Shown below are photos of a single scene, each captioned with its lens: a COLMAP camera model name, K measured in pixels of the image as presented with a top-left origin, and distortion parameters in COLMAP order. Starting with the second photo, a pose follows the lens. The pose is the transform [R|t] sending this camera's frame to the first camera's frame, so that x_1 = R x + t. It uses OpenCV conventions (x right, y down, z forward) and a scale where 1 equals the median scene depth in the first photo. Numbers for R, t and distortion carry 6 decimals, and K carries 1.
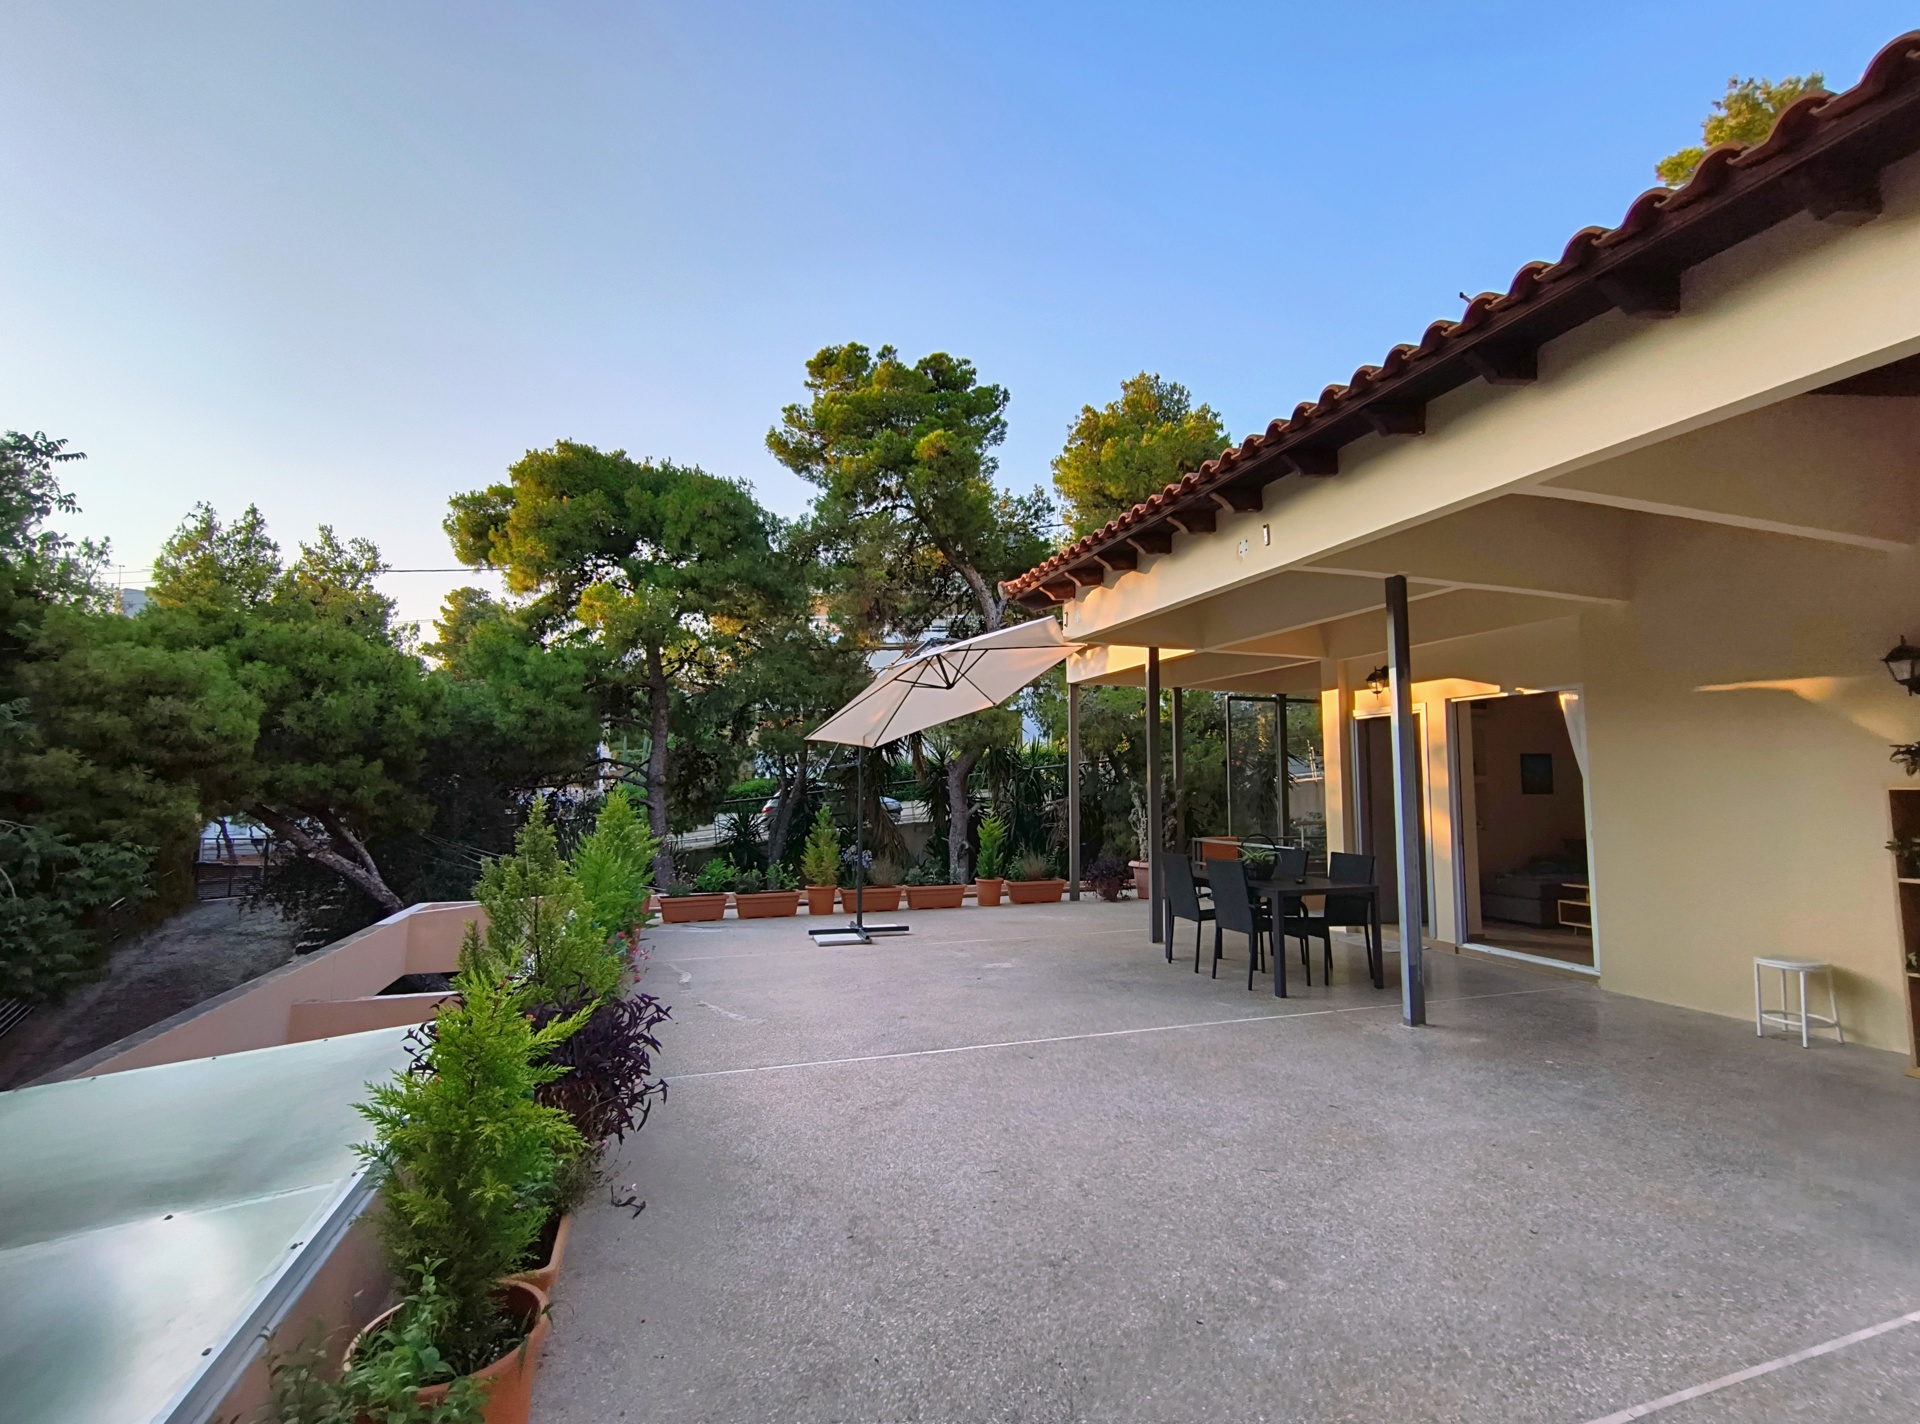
lens RADIAL K [[880.6, 0, 960.8], [0, 880.6, 709.1], [0, 0, 1]] dist [0.001683, 0.001093]
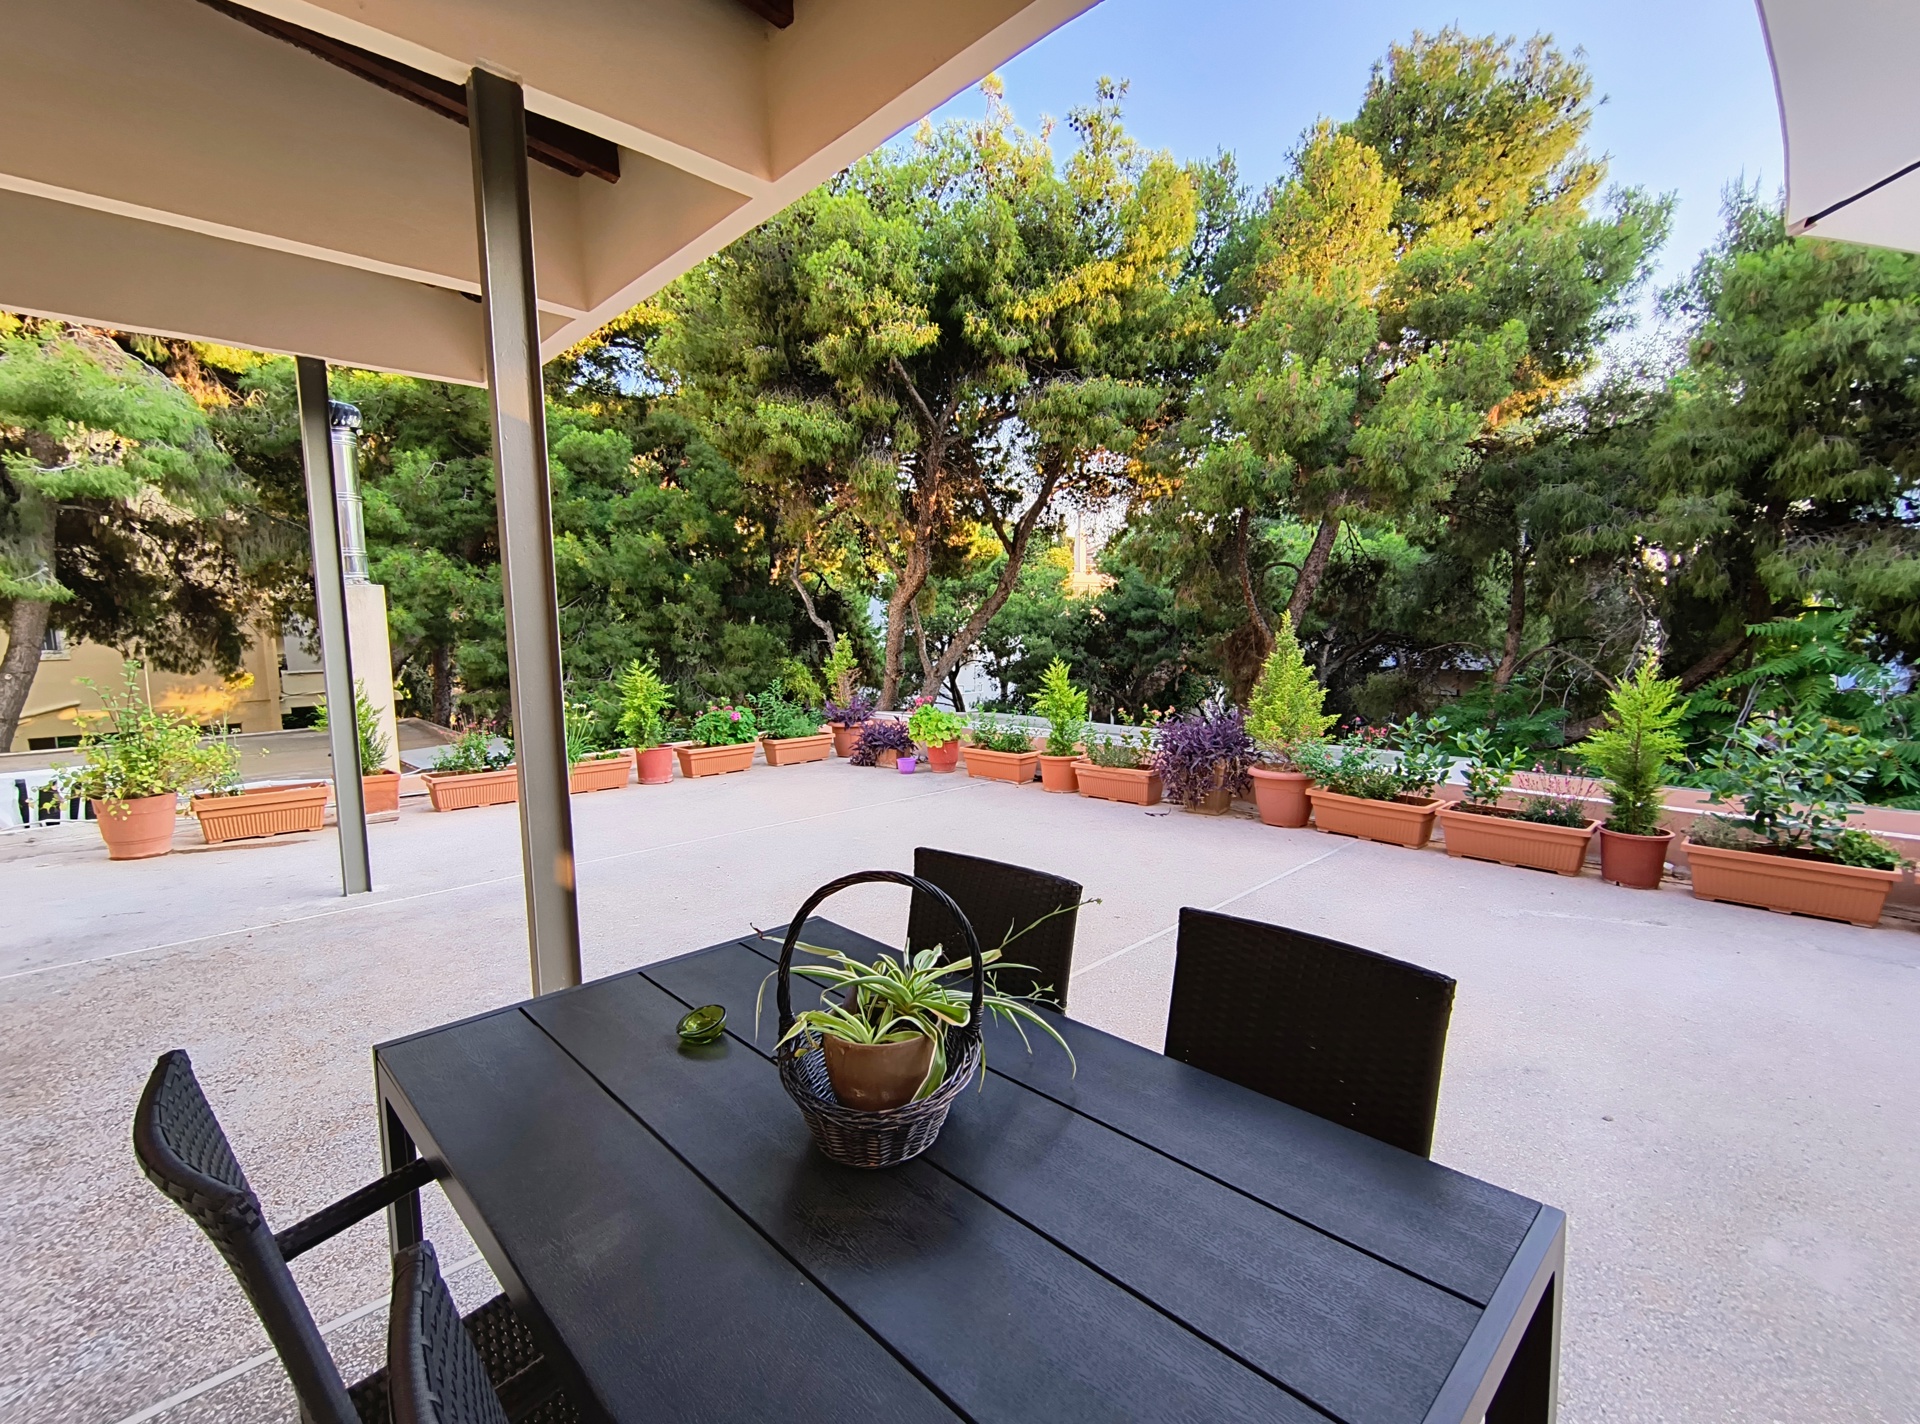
lens RADIAL K [[879.9, 0, 960.0], [0, 879.9, 712.0], [0, 0, 1]] dist [-0.001911, -0.000466]
pose [[-0.902468, 0.055616, -0.427150, 0.681955], [0.051399, 0.998449, 0.021405, 0.193915], [0.427678, -0.002637, -0.903927, 2.012264]]
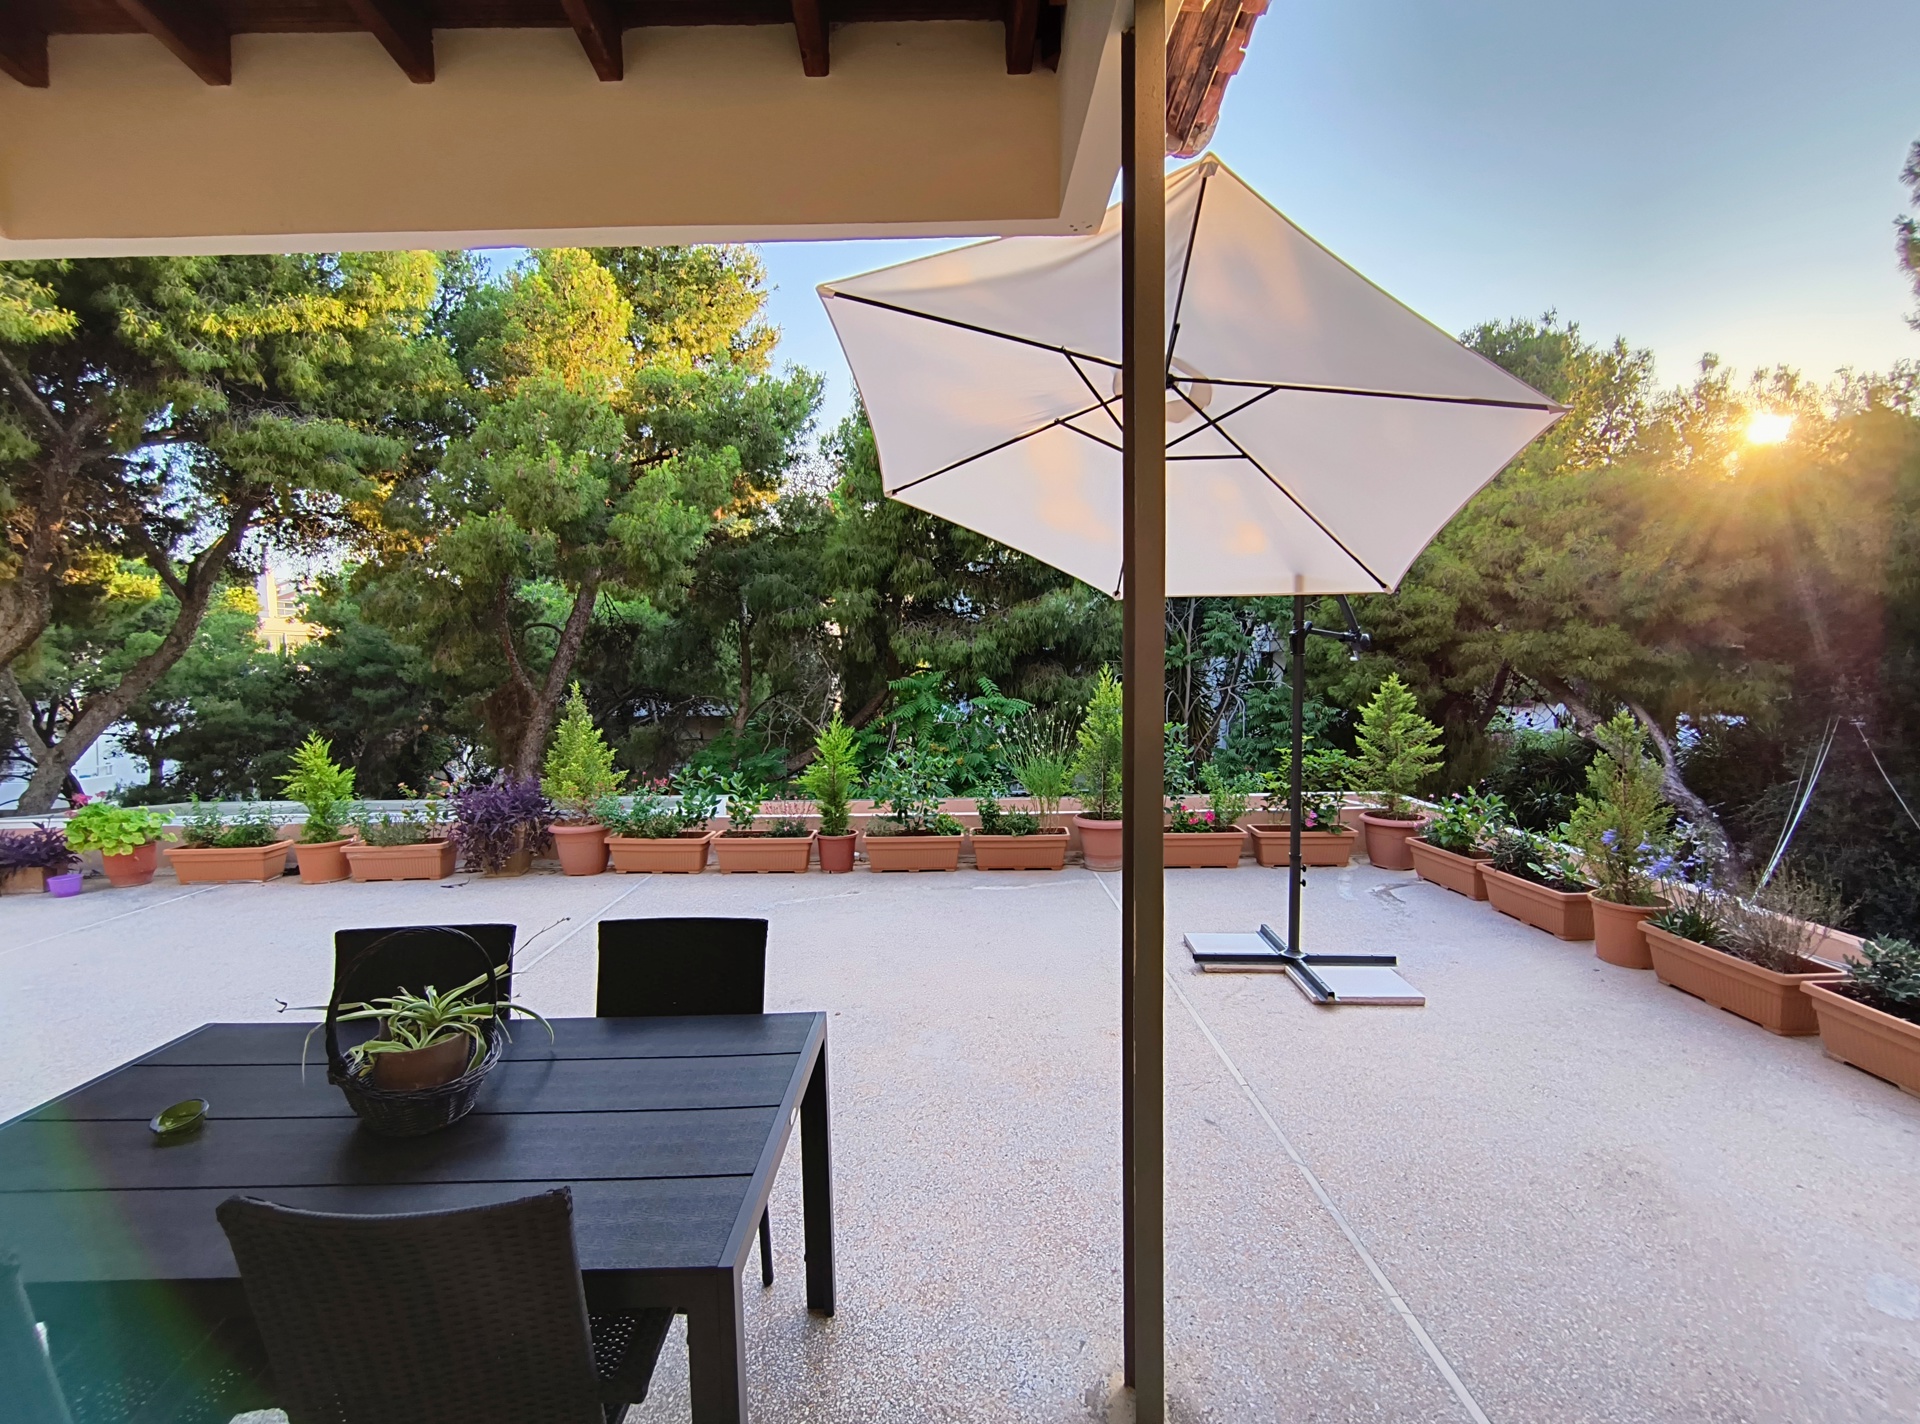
lens RADIAL K [[880.6, 0, 960.8], [0, 880.6, 709.1], [0, 0, 1]] dist [0.001683, 0.001093]
pose [[-0.313147, 0.057932, -0.947936, 0.888834], [0.101953, 0.994420, 0.027093, 0.164903], [0.944216, -0.088161, -0.317306, 2.117485]]
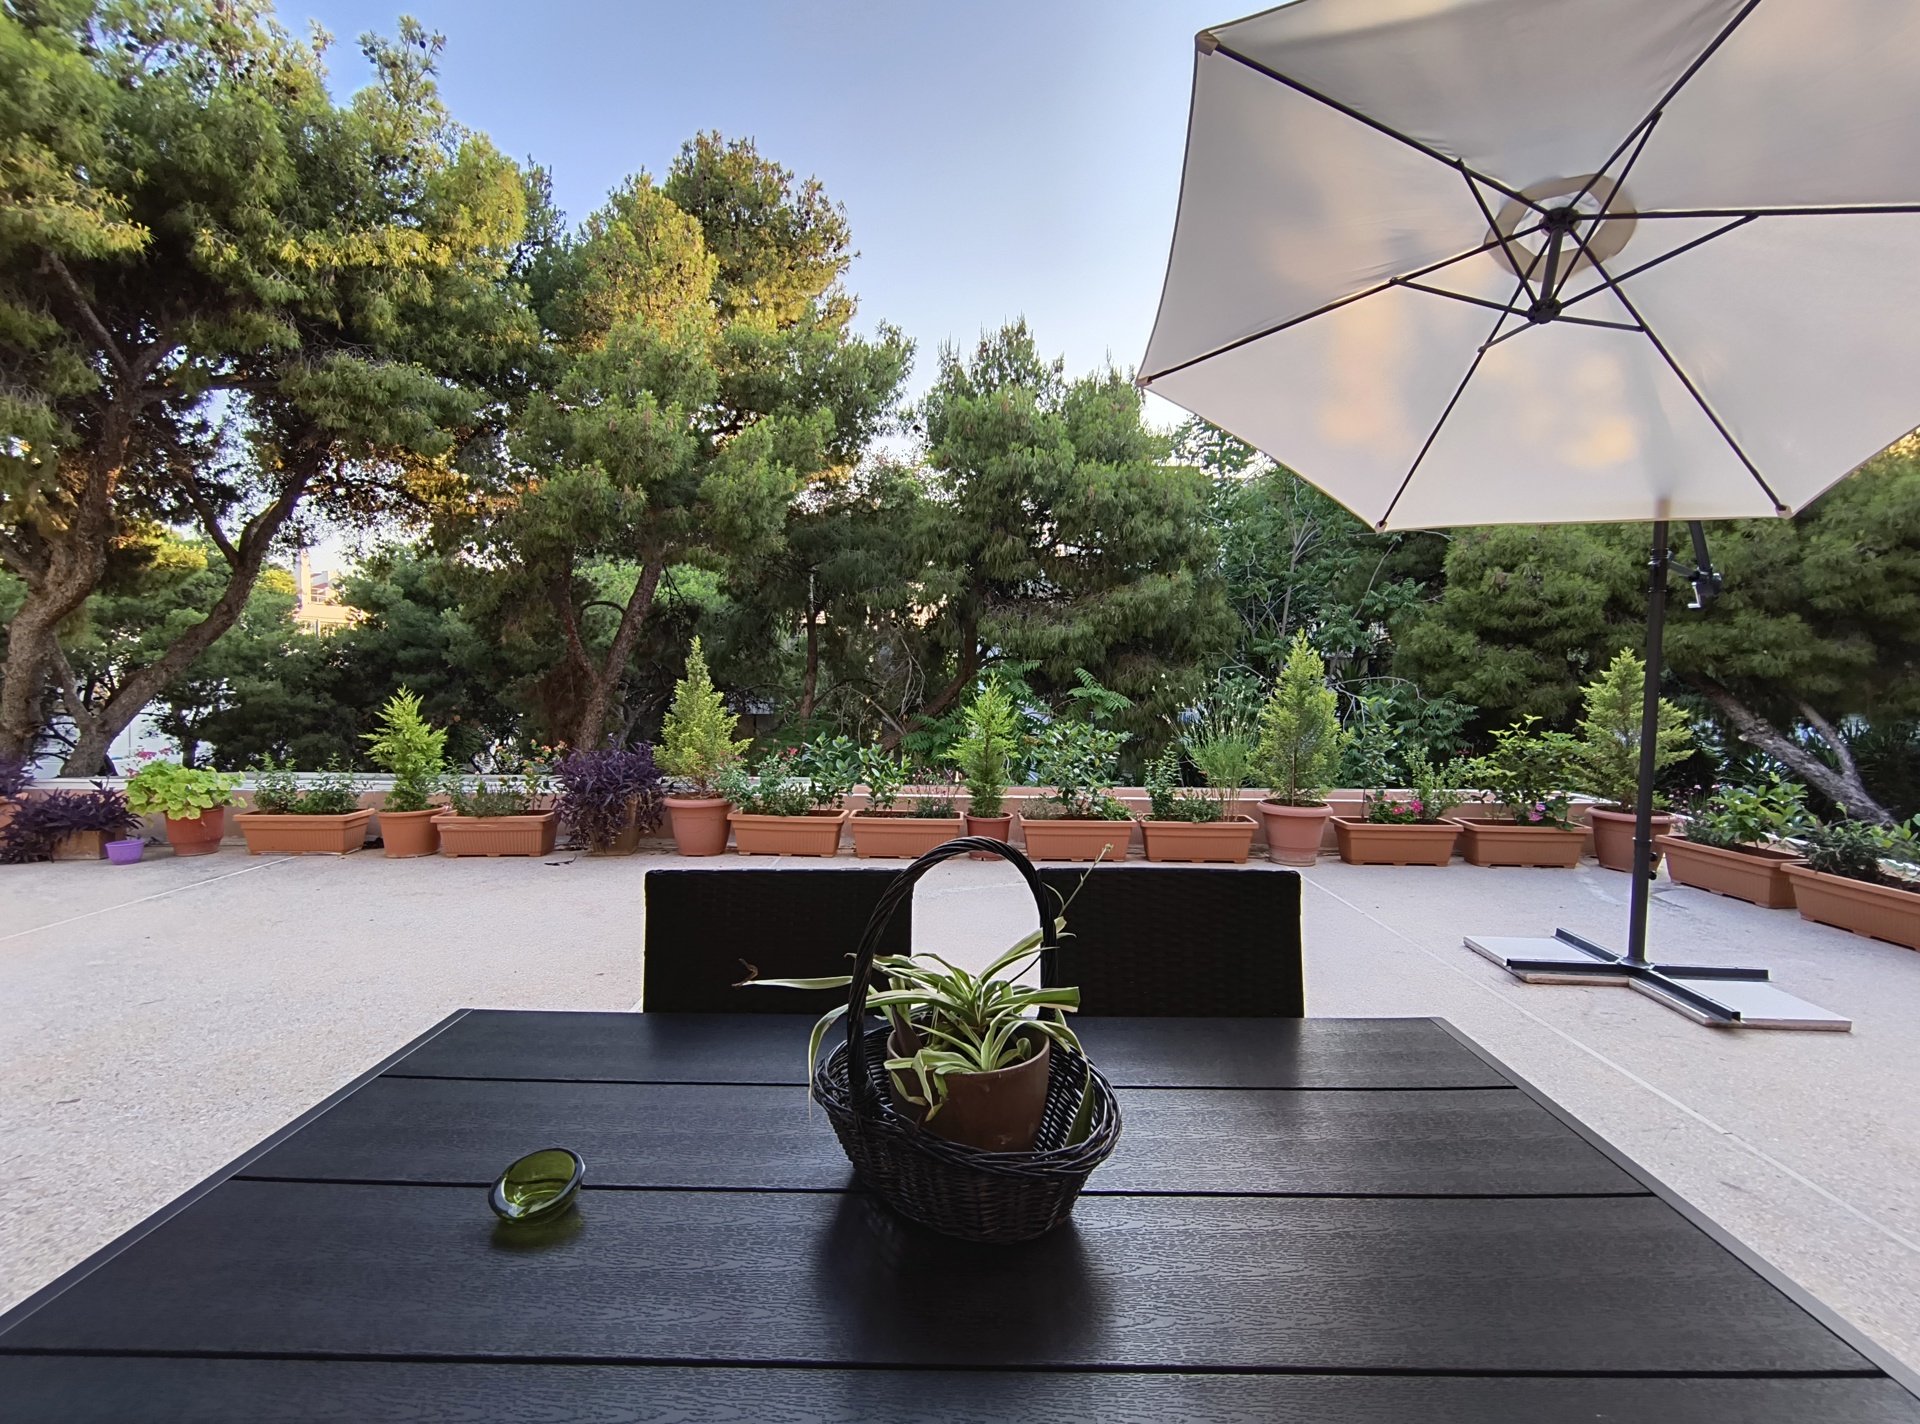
lens RADIAL K [[880.6, 0, 960.8], [0, 880.6, 709.1], [0, 0, 1]] dist [0.001683, 0.001093]
pose [[-0.328187, 0.040844, -0.943729, 0.790377], [0.079916, 0.996683, 0.015345, 0.215784], [0.941226, -0.070383, -0.330363, 1.809368]]
